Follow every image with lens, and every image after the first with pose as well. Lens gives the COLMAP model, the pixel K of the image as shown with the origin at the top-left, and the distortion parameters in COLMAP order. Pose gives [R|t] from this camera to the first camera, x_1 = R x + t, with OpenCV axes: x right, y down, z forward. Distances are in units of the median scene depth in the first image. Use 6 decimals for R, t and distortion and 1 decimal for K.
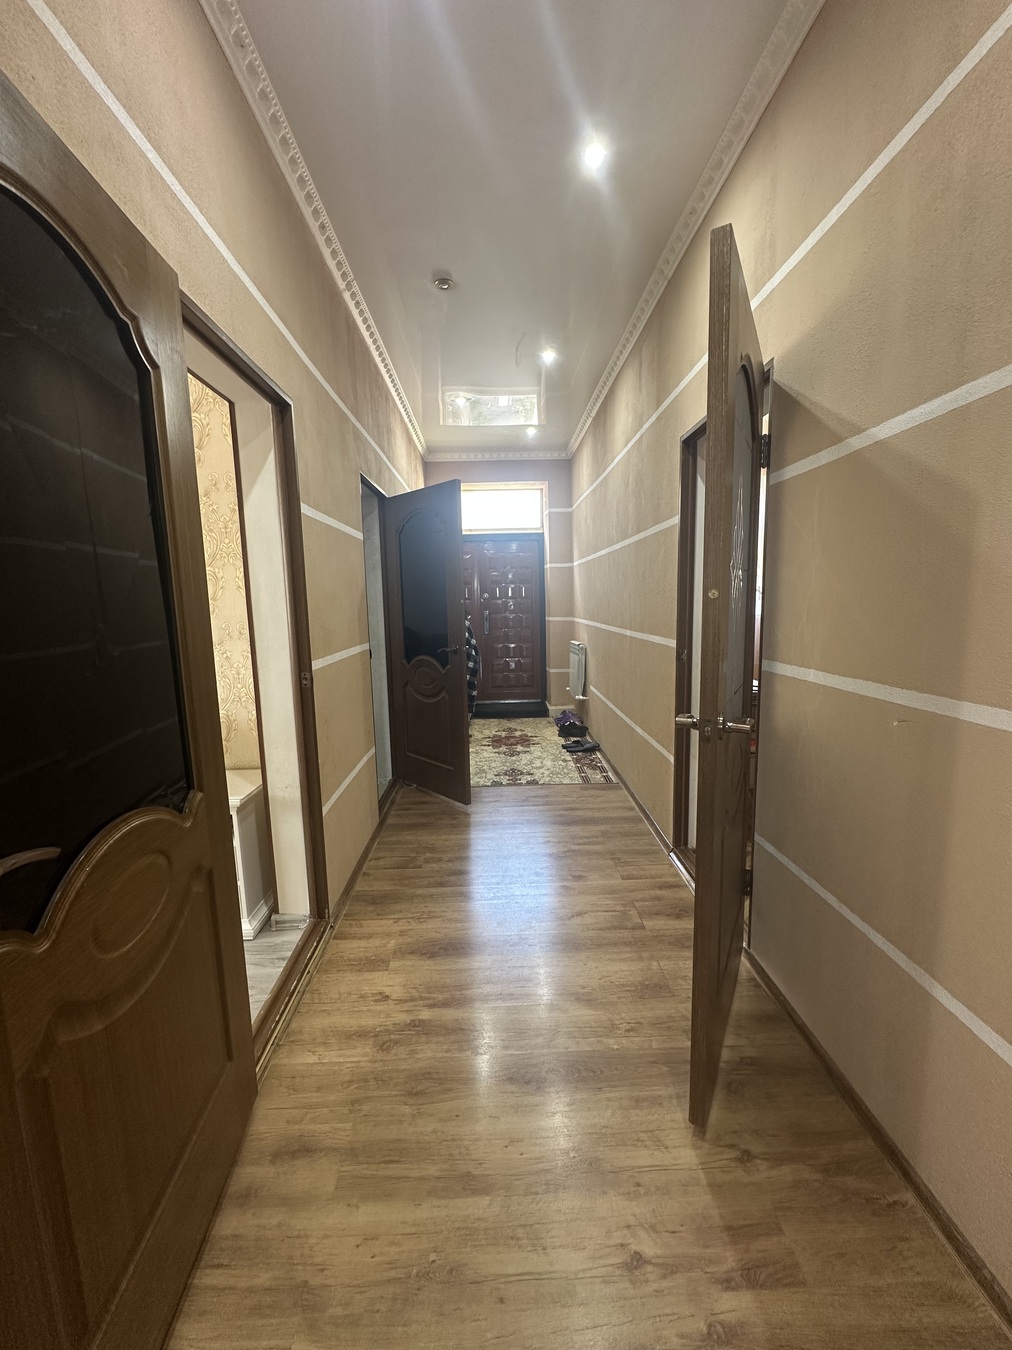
lens RADIAL K [[539.9, 0, 505.8], [0, 539.9, 676.9], [0, 0, 1]] dist [-0.005119, 0.001499]
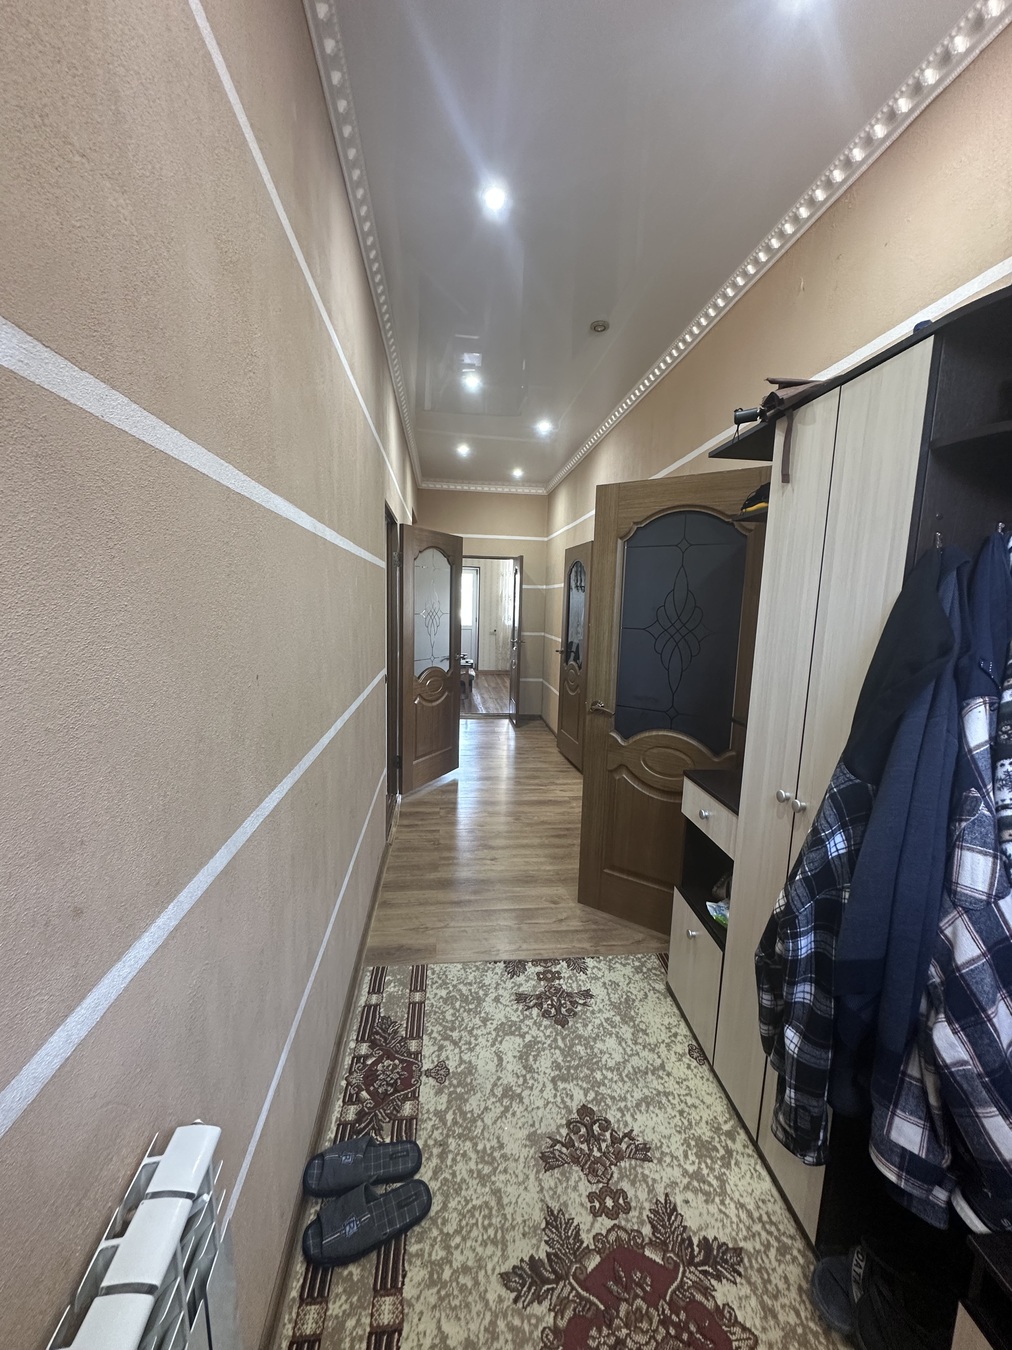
lens RADIAL K [[539.9, 0, 501.7], [0, 539.9, 678.6], [0, 0, 1]] dist [-0.005119, 0.001499]
pose [[-0.996836, 0.009253, -0.078950, 0.101826], [-0.013270, 0.959894, 0.280050, -0.247115], [0.078375, 0.280212, -0.956733, 1.406722]]
